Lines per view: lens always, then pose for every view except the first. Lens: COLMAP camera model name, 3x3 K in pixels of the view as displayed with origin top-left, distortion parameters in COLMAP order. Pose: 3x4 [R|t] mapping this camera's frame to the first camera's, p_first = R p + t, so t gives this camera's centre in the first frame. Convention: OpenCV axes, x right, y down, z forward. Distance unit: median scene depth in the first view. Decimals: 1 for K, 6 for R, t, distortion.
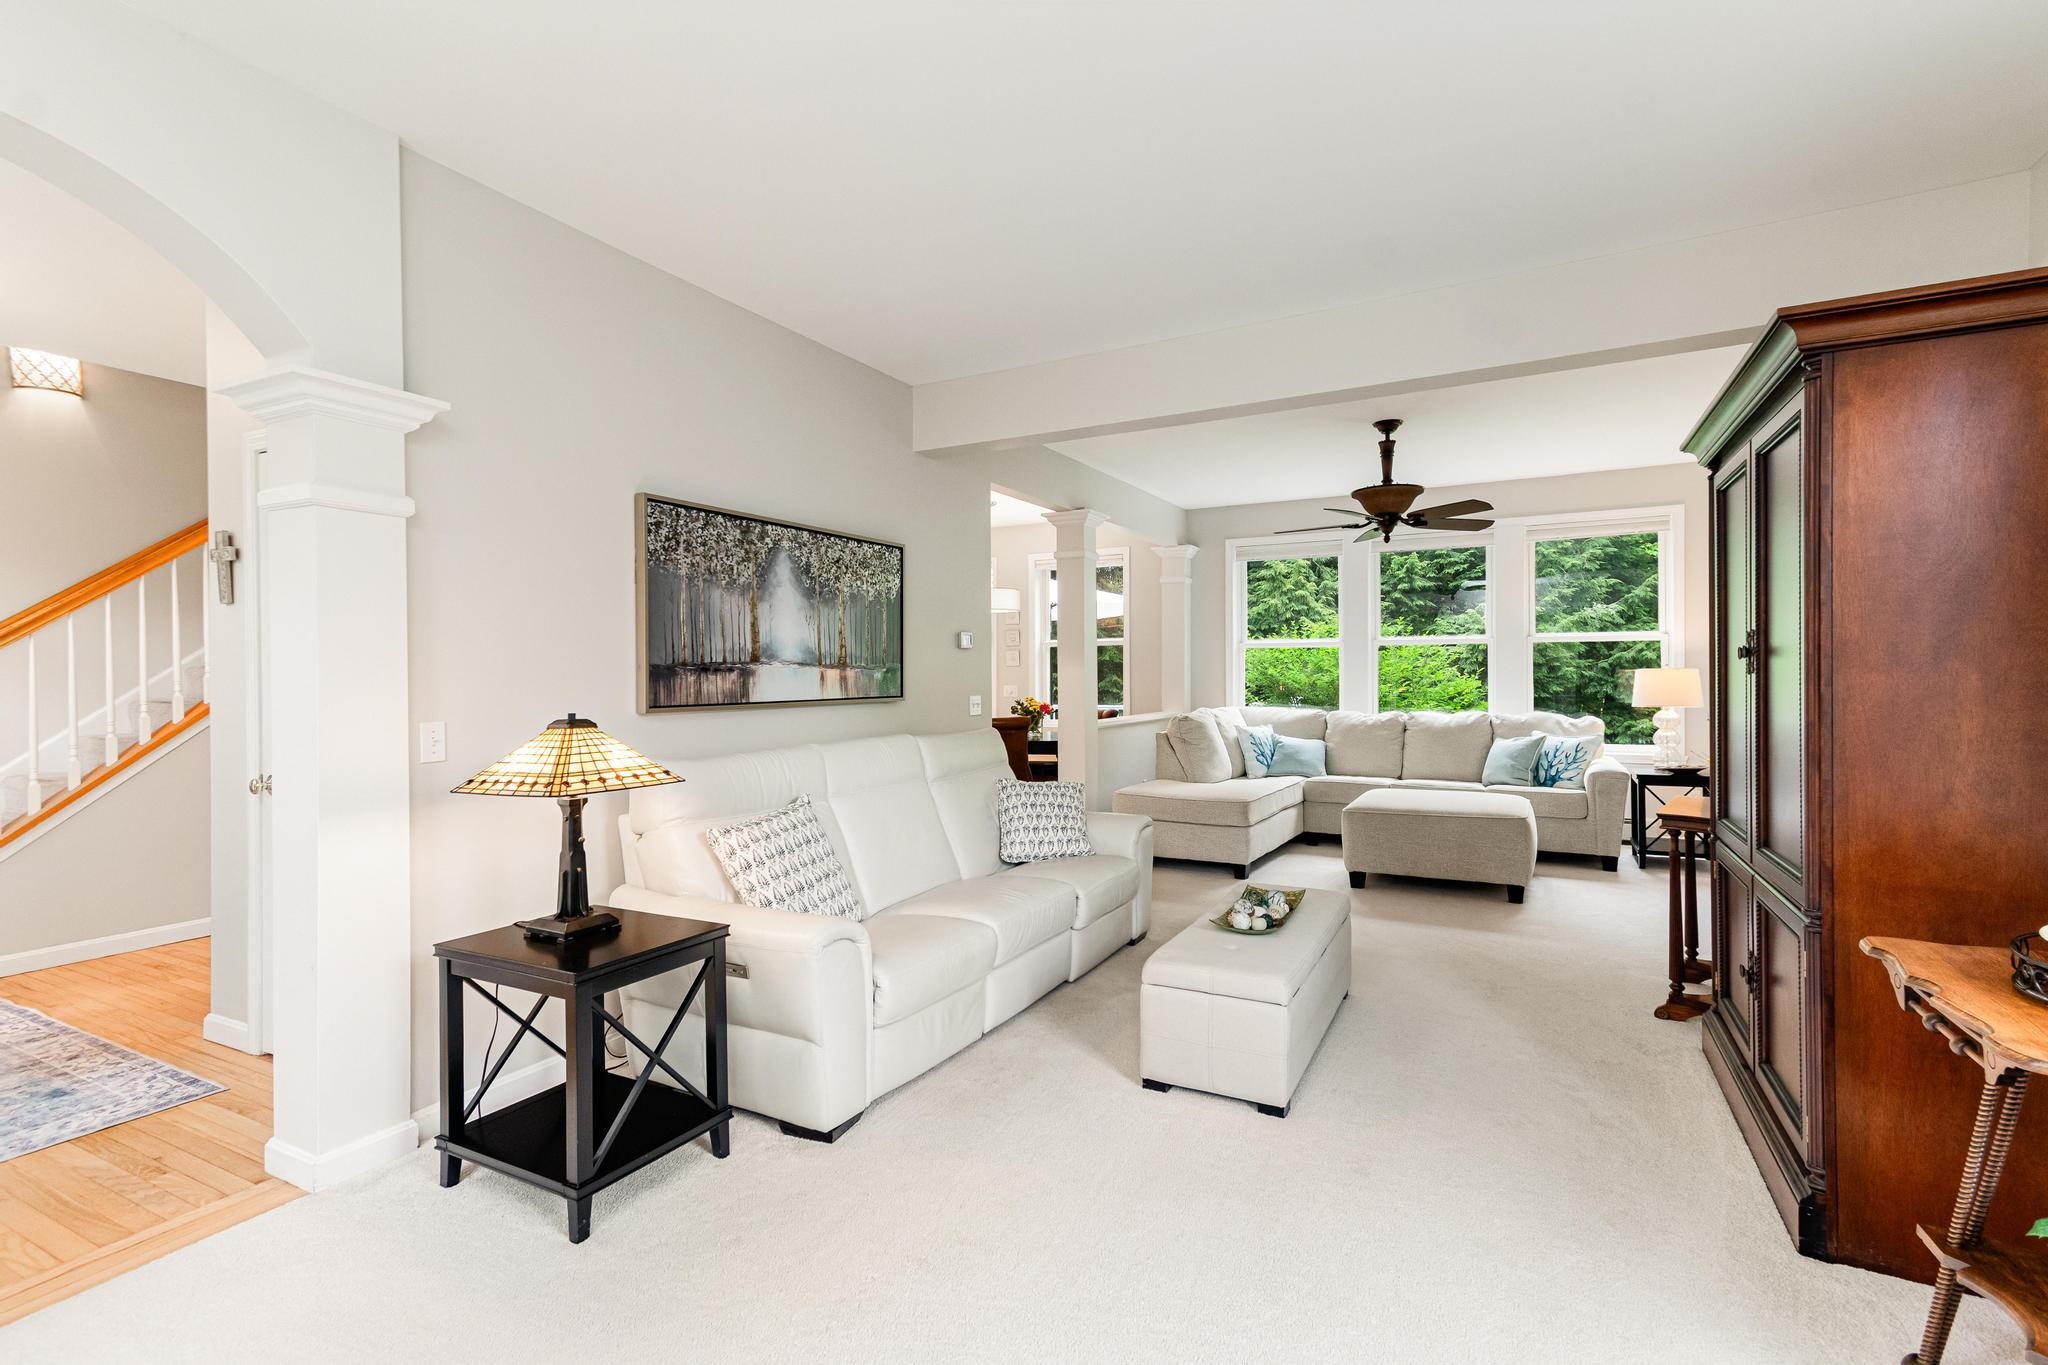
lens RADIAL K [[944.4, 0, 1054.5], [0, 944.4, 652.5], [0, 0, 1]] dist [0.017816, 0.000116]
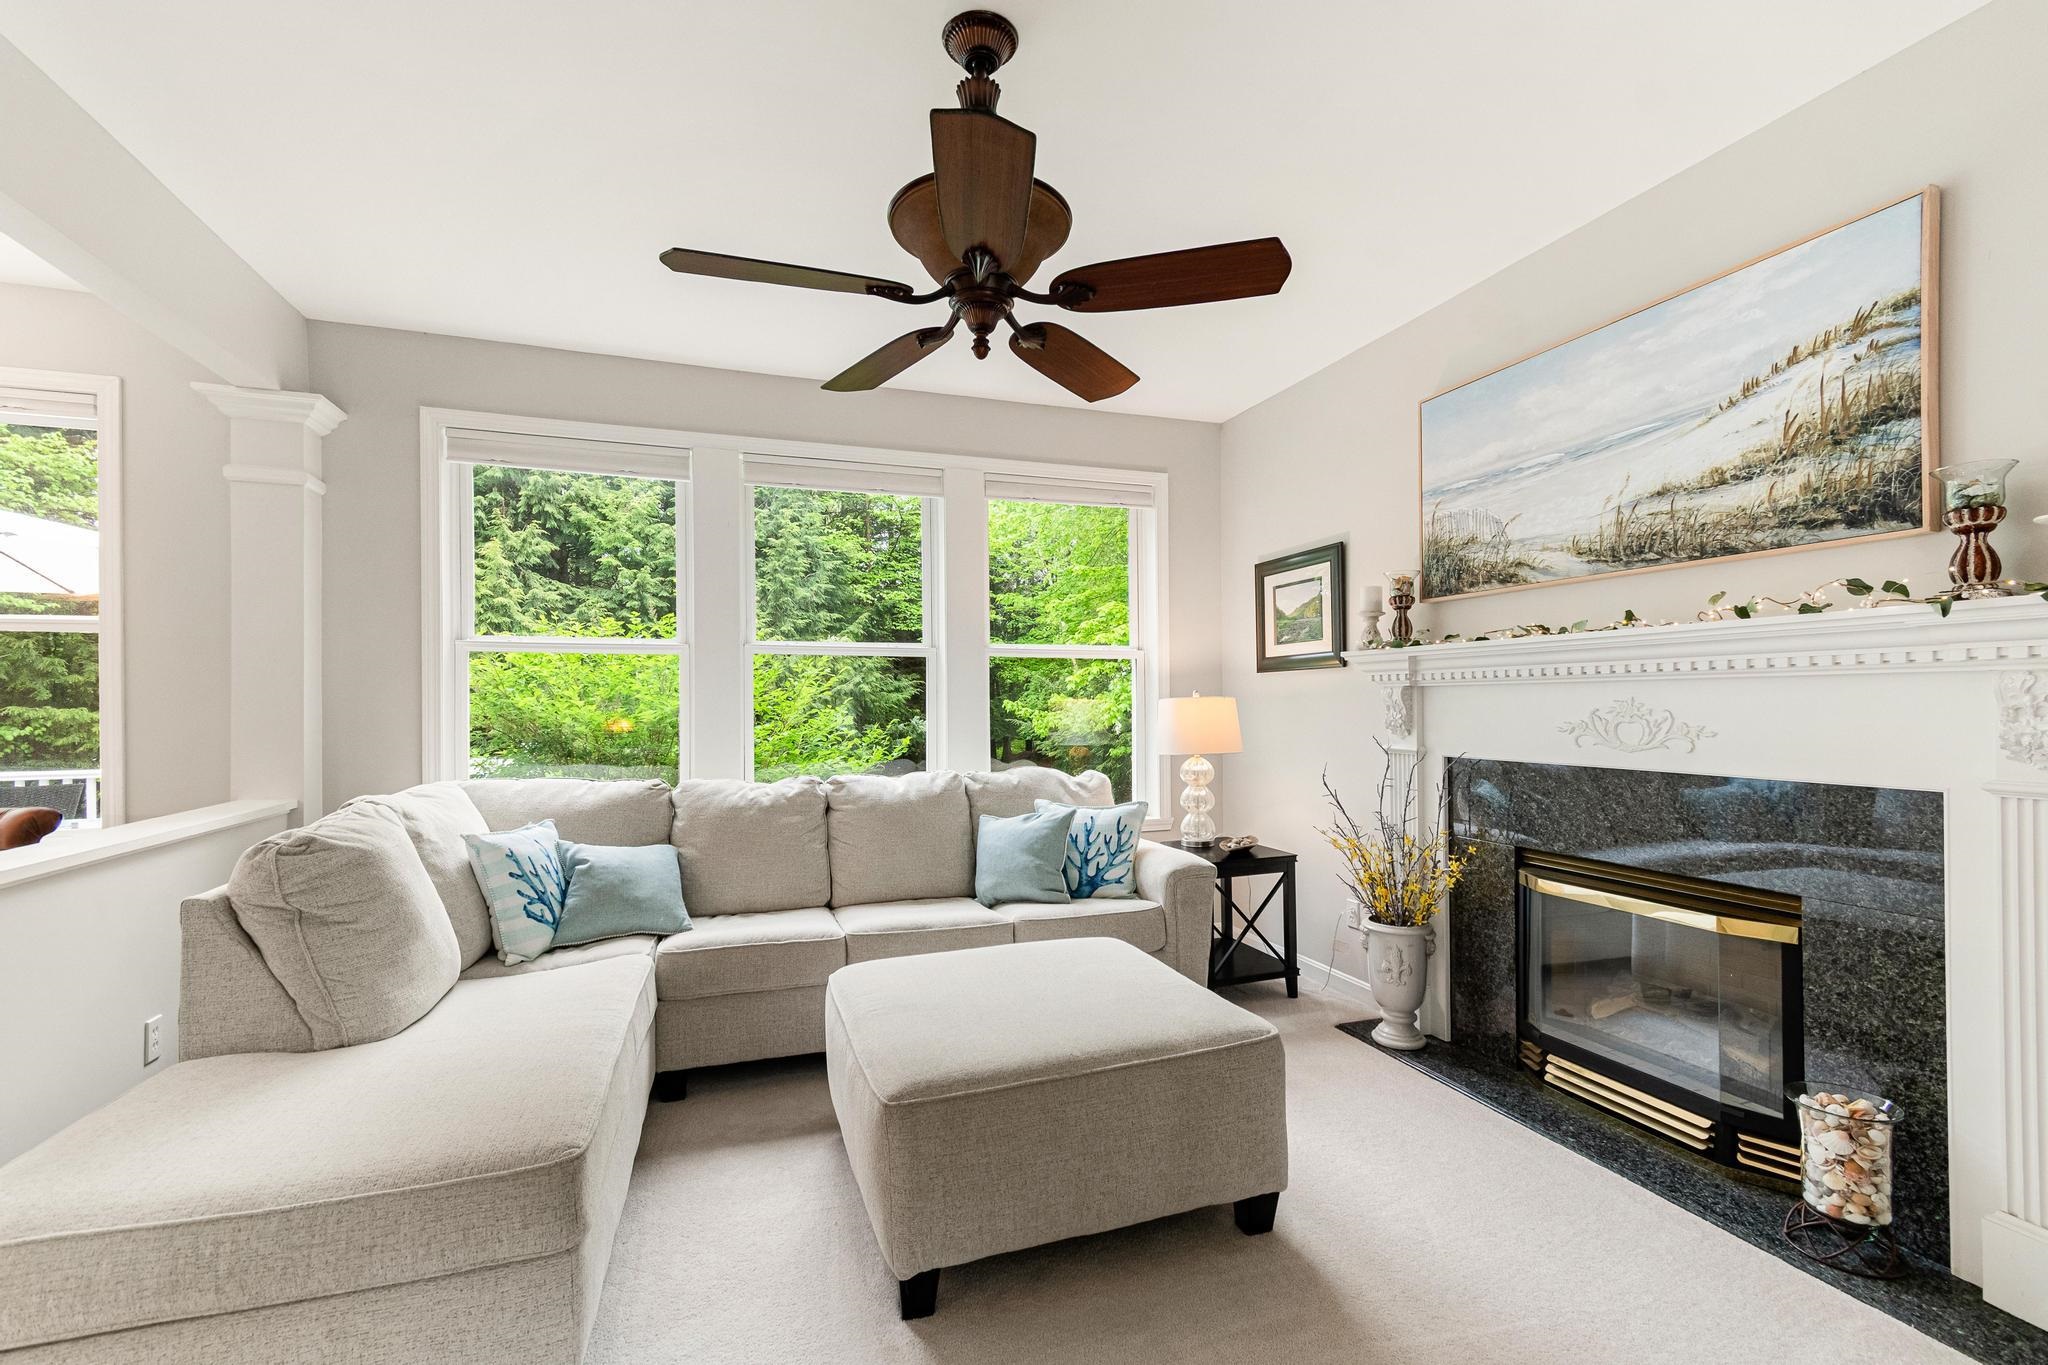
lens RADIAL K [[916.1, 0, 1030.1], [0, 916.1, 708.5], [0, 0, 1]] dist [0.017004, -0.000060]
pose [[0.696686, -0.003948, 0.717365, 0.077292], [-0.013757, 0.999727, 0.018863, 0.012478], [-0.717244, -0.023010, 0.696442, 0.553931]]
